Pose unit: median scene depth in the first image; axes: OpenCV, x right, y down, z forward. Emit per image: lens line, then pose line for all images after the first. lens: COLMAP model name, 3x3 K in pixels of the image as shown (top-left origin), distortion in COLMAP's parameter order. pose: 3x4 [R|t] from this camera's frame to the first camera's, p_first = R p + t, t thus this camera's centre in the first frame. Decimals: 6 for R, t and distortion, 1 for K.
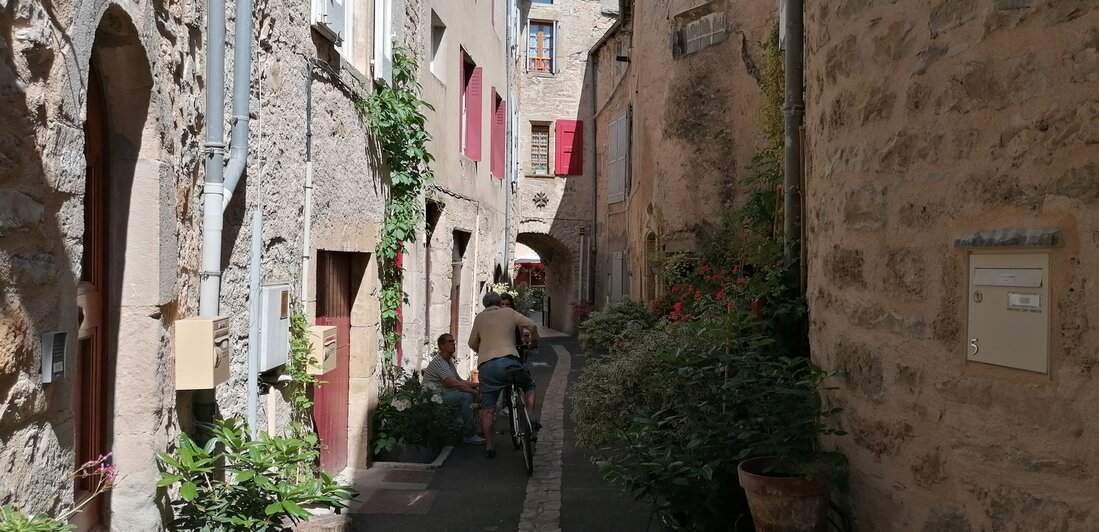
lens RADIAL K [[829.7, 0, 549.3], [0, 829.7, 265.1], [0, 0, 1]] dist [0.003507, 0.002399]
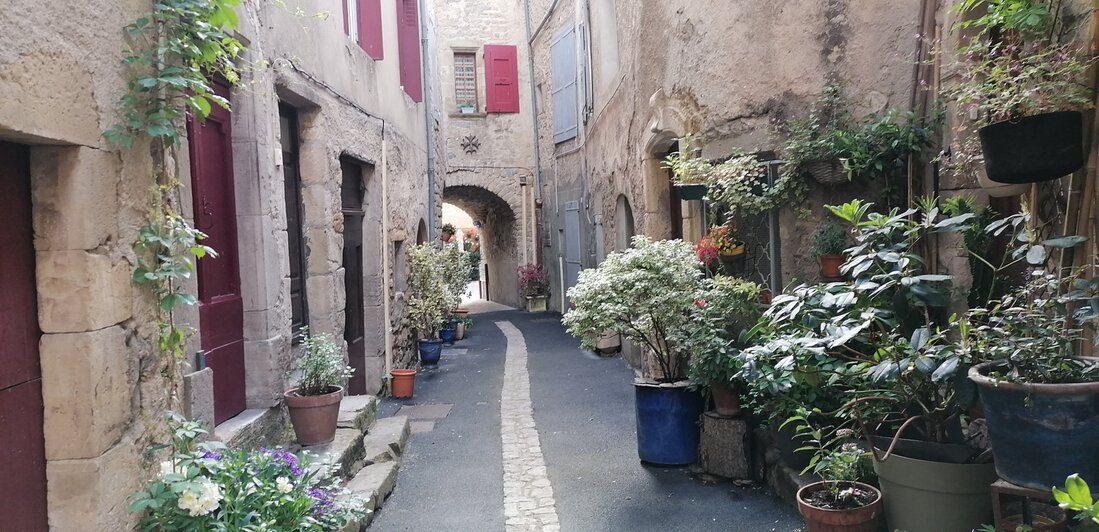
lens RADIAL K [[829.7, 0, 550.4], [0, 829.7, 267.1], [0, 0, 1]] dist [0.003507, 0.002399]
pose [[0.994596, -0.058785, 0.085577, -0.010380], [0.055464, 0.997632, 0.040681, 0.014096], [-0.087766, -0.035715, 0.995501, 0.208705]]
